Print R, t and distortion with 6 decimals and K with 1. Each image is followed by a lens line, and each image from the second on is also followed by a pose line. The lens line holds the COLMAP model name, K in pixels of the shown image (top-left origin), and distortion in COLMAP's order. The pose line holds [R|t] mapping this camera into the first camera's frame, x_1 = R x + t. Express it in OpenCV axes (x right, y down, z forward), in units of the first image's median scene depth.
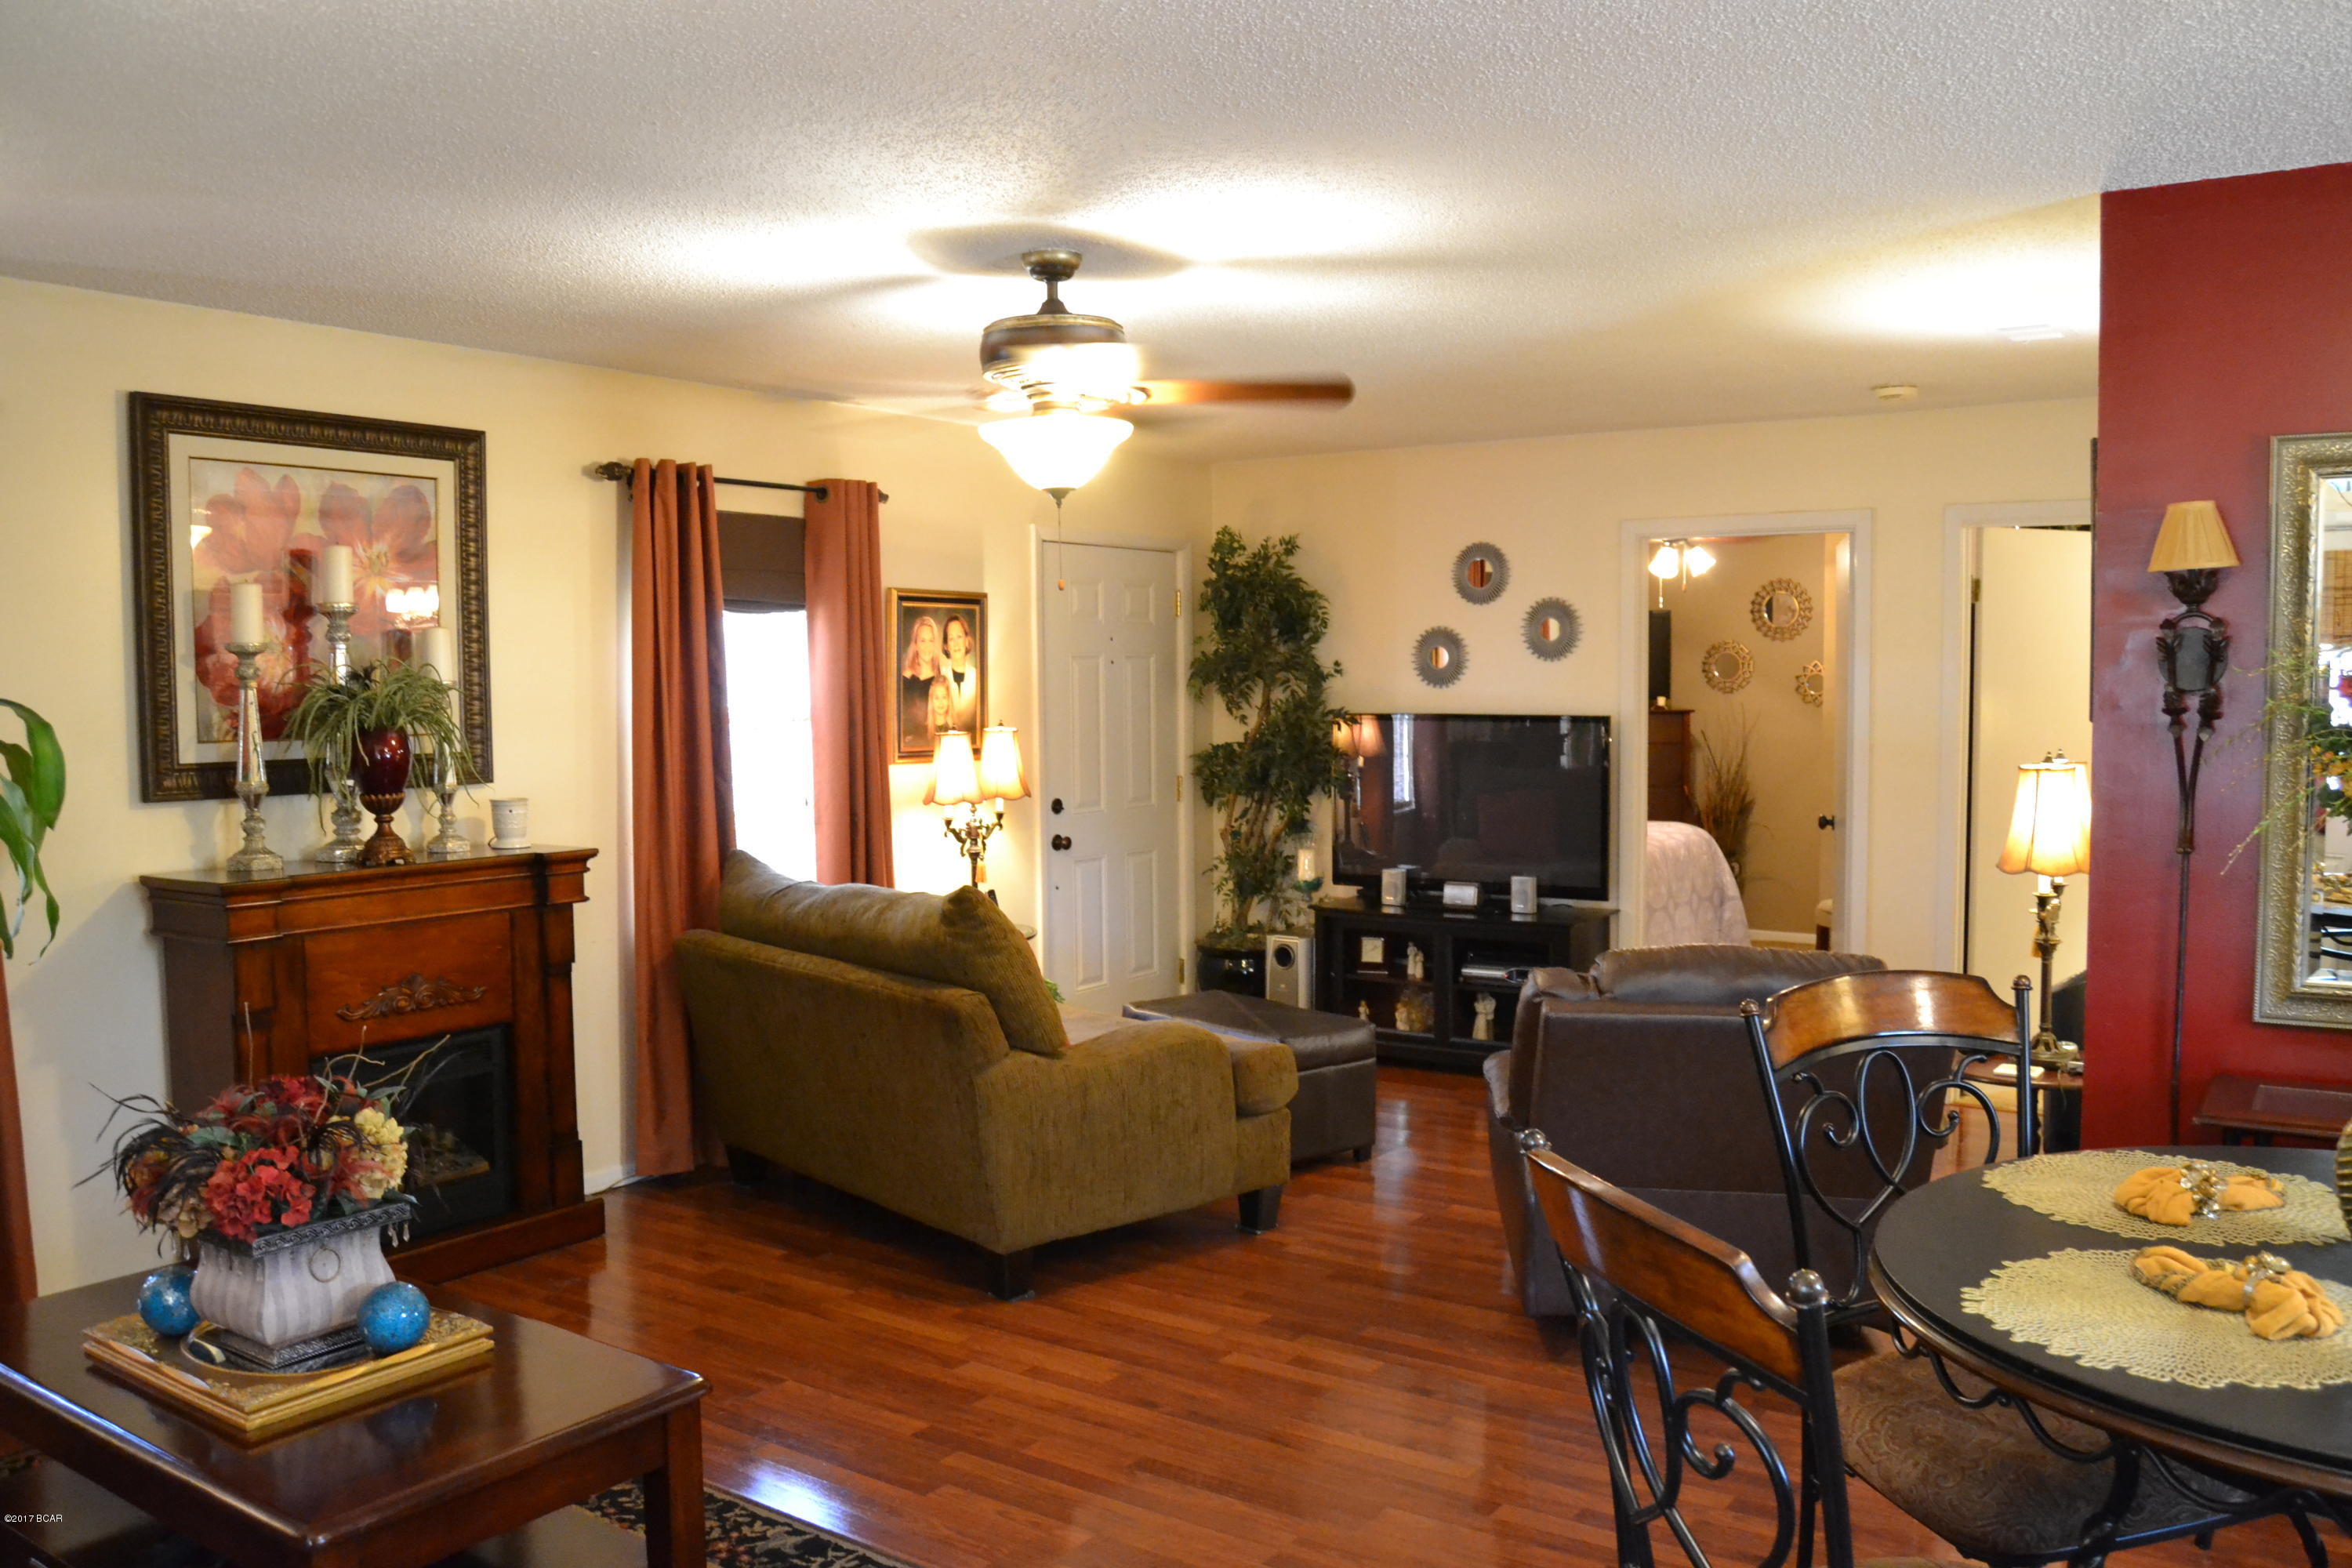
lens RADIAL K [[1875.7, 0, 1187.9], [0, 1875.7, 792.0], [0, 0, 1]] dist [-0.087323, 0.033205]
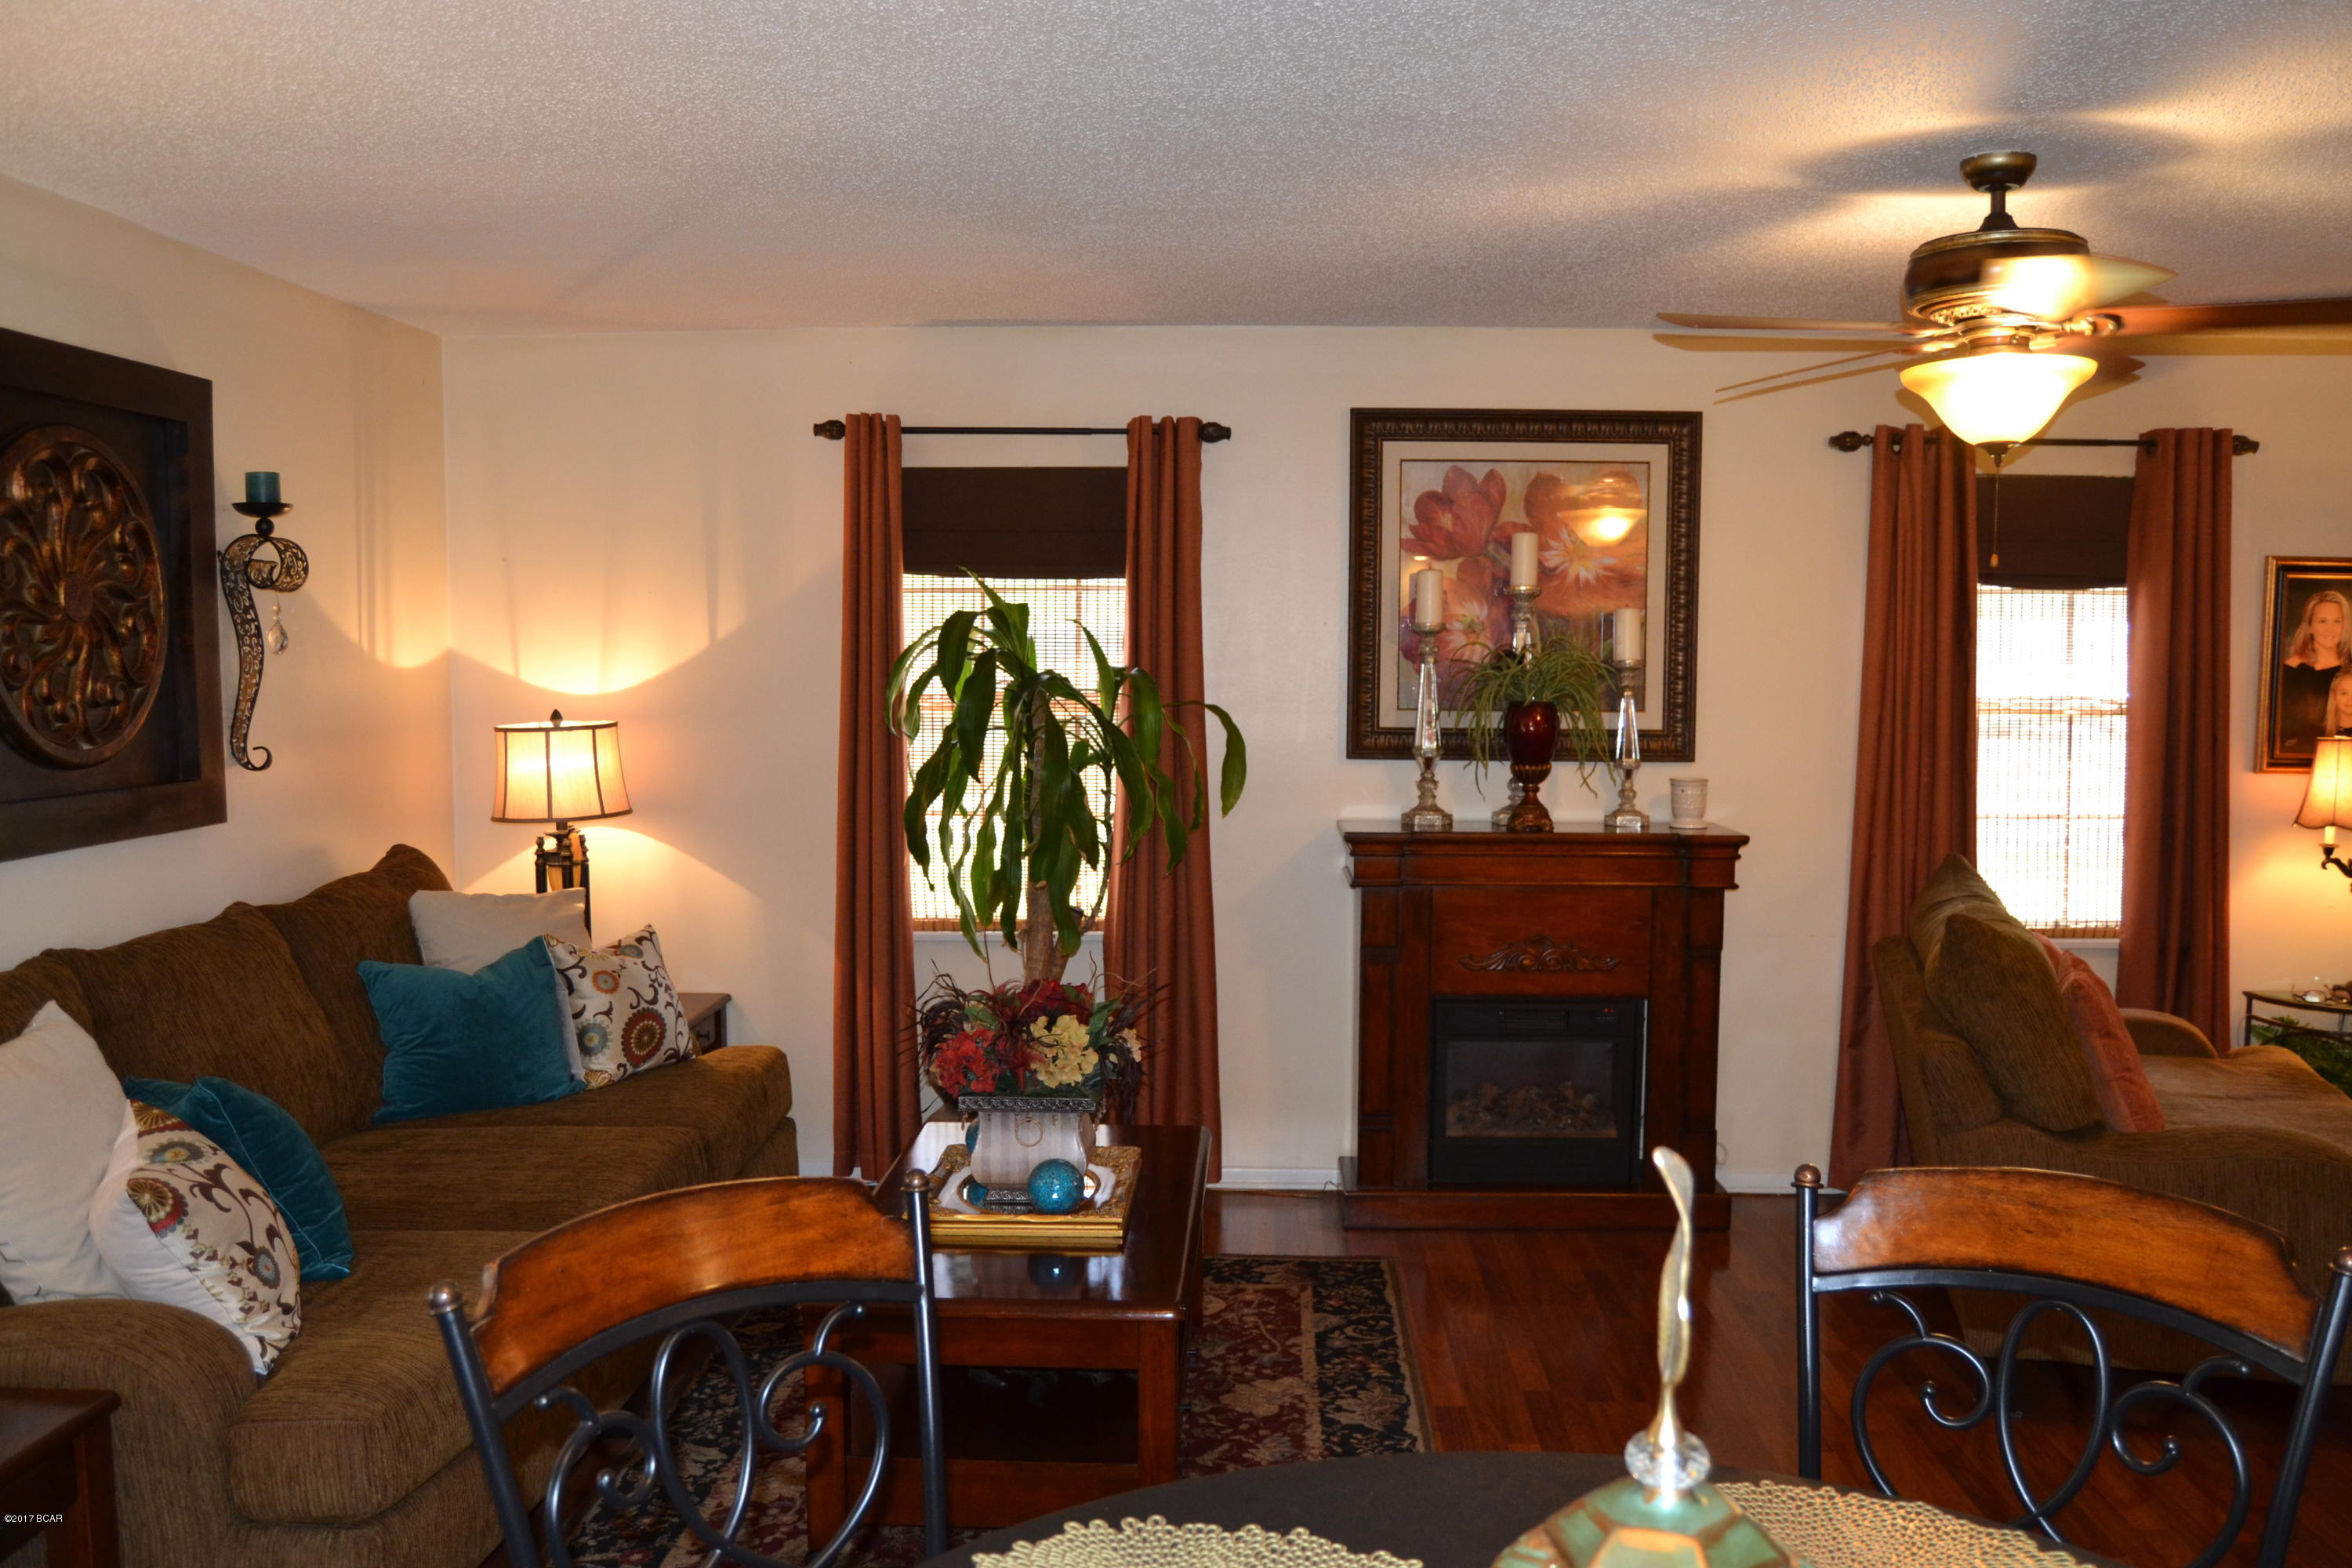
lens RADIAL K [[1970.6, 0, 1186.5], [0, 1970.6, 780.2], [0, 0, 1]] dist [-0.089156, 0.024678]
pose [[0.540307, 0.067069, -0.838791, 0.402704], [-0.060597, 0.997332, 0.040712, -0.023815], [0.839284, 0.028831, 0.542929, 0.212427]]
